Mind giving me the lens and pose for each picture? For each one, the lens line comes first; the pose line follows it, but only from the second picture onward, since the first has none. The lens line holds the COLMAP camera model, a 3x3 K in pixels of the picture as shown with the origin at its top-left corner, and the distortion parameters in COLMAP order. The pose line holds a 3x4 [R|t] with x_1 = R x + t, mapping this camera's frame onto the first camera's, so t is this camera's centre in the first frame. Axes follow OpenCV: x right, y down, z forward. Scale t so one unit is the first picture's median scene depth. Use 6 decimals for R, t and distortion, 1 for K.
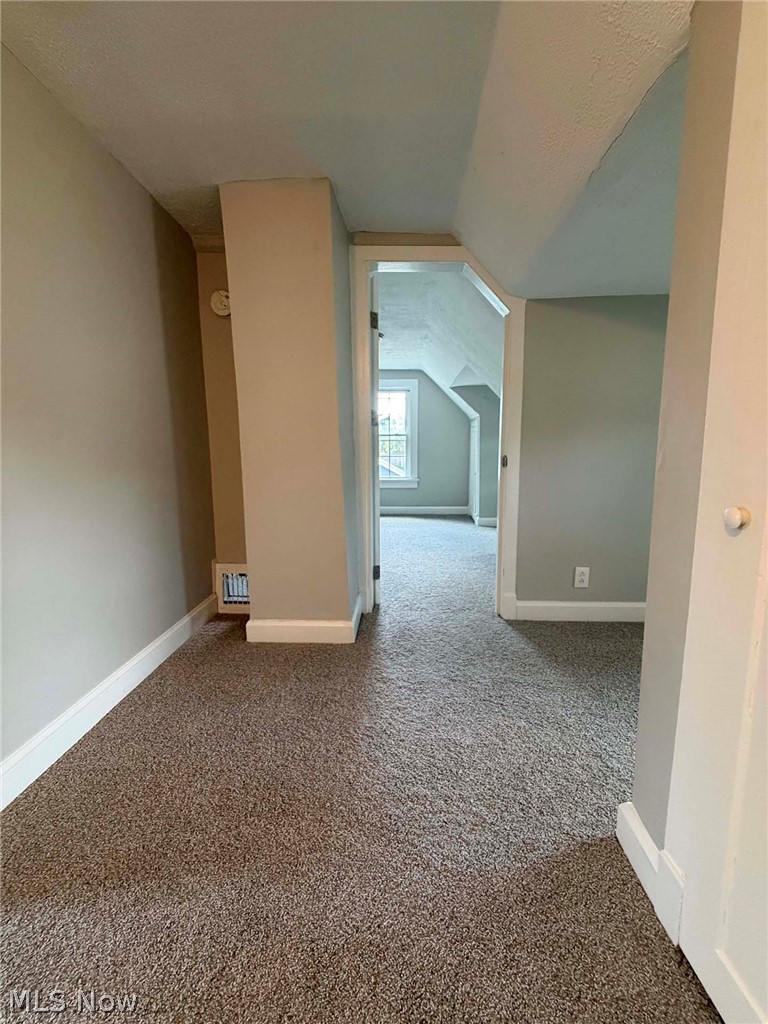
lens RADIAL K [[404.9, 0, 384.0], [0, 404.9, 512.0], [0, 0, 1]] dist [-0.000514, 0.000054]
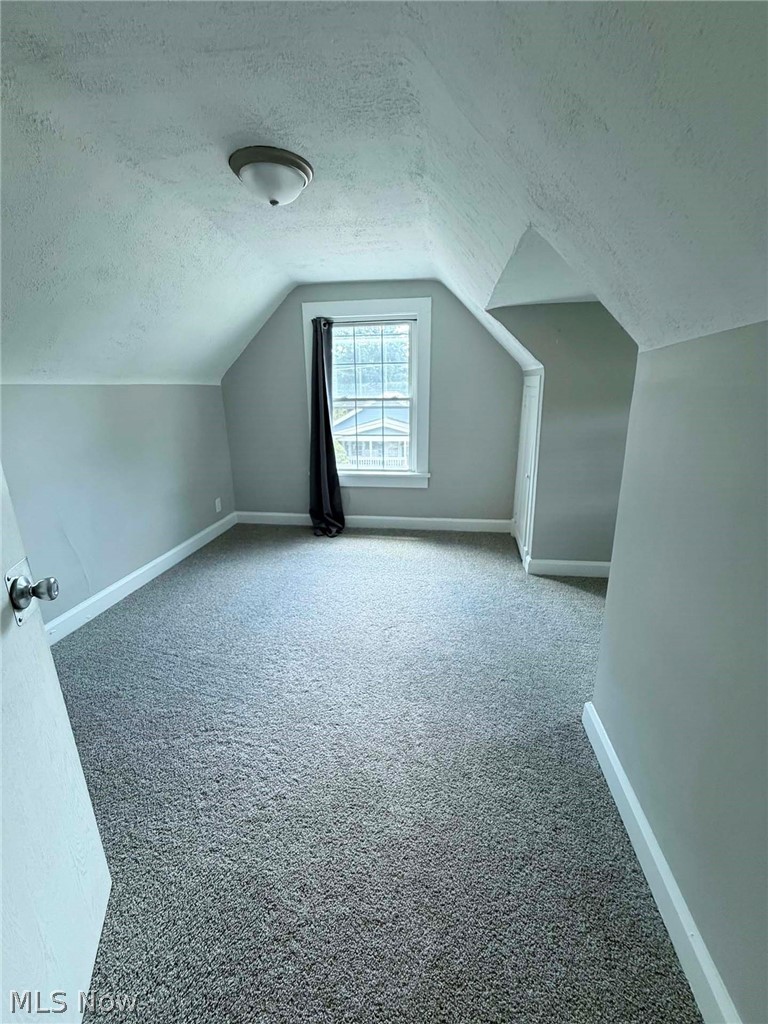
lens RADIAL K [[404.9, 0, 384.0], [0, 404.9, 512.0], [0, 0, 1]] dist [-0.000514, 0.000054]
pose [[0.995652, 0.016638, -0.091656, 0.075655], [-0.002764, 0.988762, 0.149471, -0.118917], [0.093113, -0.148567, 0.984509, 0.401898]]
